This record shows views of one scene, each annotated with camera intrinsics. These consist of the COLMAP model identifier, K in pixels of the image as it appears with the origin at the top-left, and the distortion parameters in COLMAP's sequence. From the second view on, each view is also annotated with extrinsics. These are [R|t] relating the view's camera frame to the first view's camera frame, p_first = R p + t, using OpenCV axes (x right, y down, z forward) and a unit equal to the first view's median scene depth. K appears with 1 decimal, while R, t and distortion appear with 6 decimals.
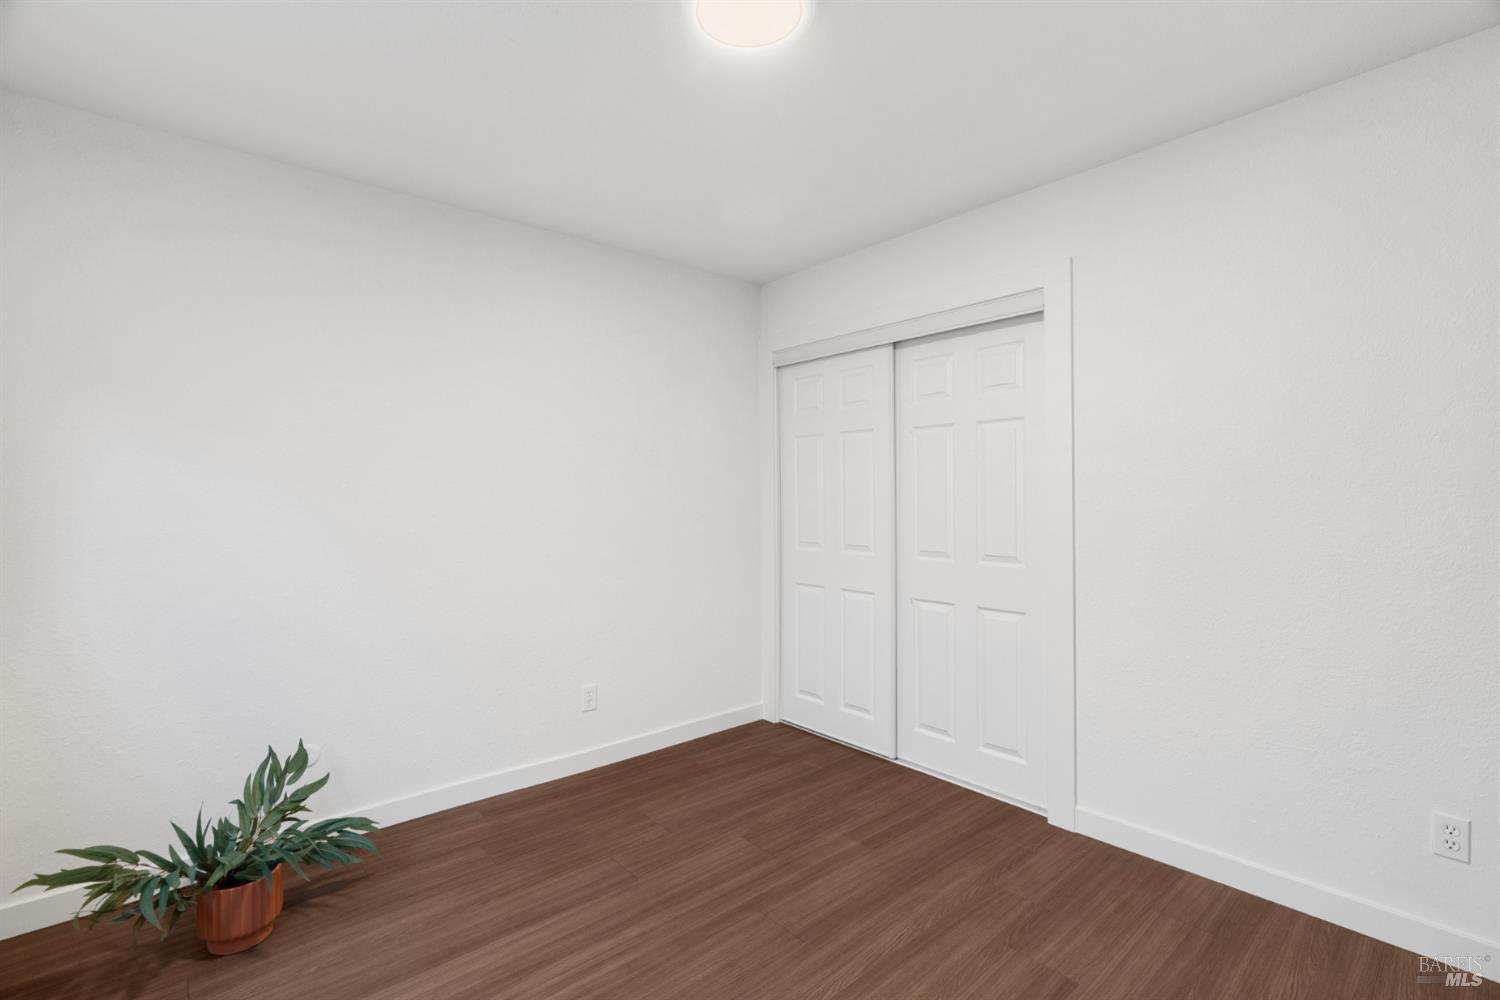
lens RADIAL K [[679.3, 0, 762.6], [0, 679.3, 497.6], [0, 0, 1]] dist [-0.003673, 0.000956]
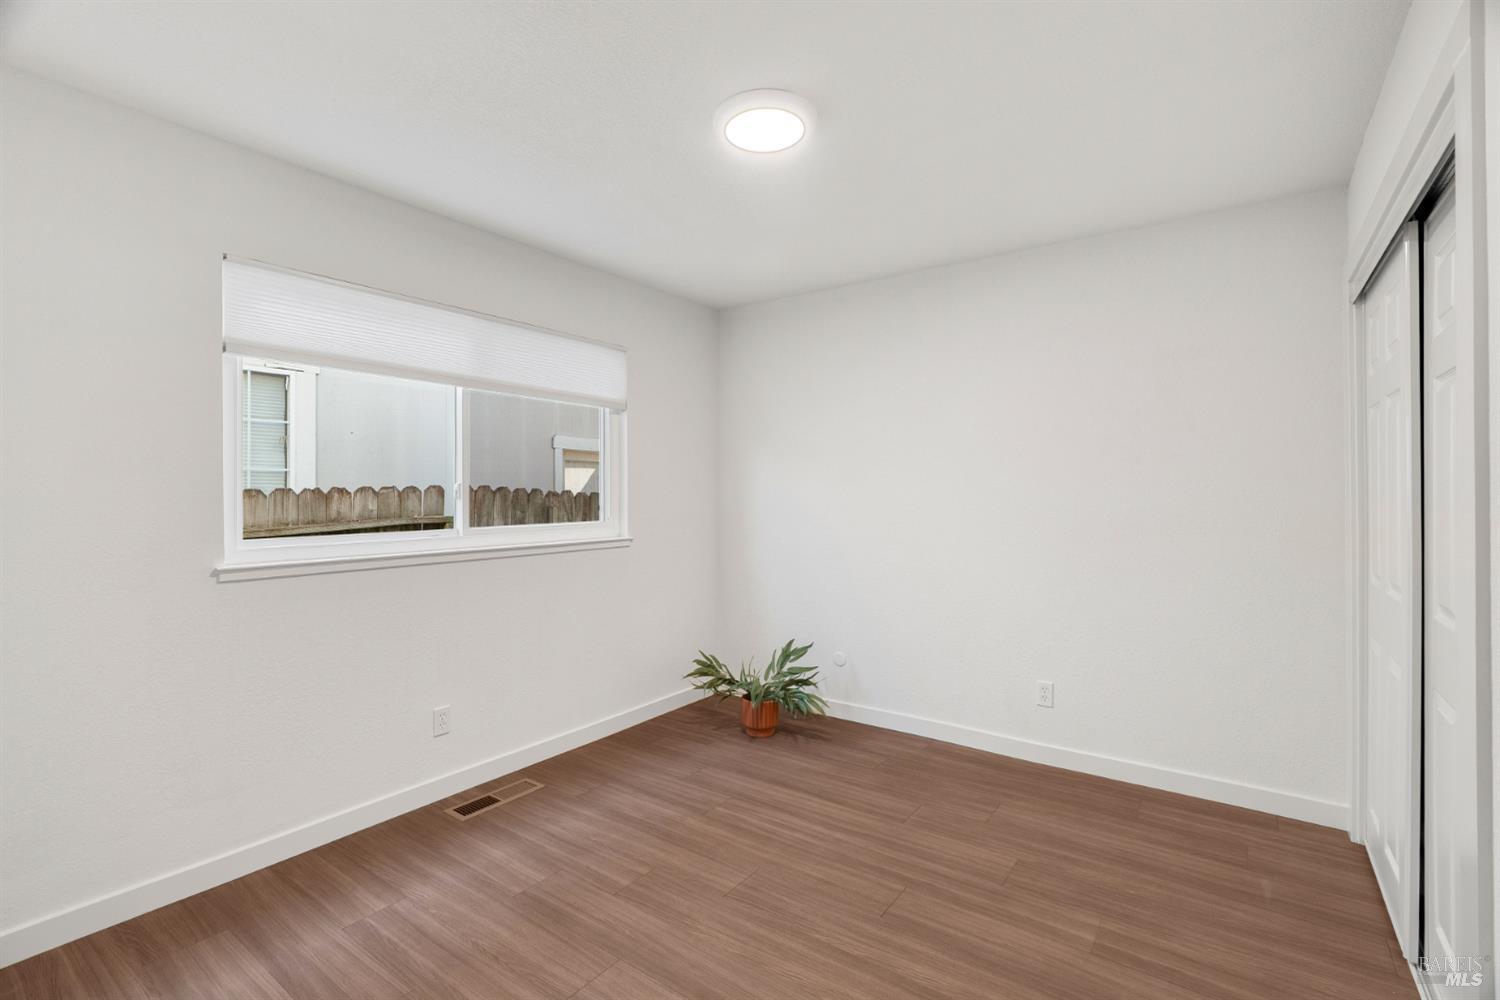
lens RADIAL K [[679.3, 0, 755.5], [0, 679.3, 499.2], [0, 0, 1]] dist [-0.003673, 0.000956]
pose [[0.232330, 0.014170, -0.972534, 0.883562], [-0.005832, 0.999896, 0.013175, -0.012648], [0.972620, 0.002611, 0.232388, 0.473529]]
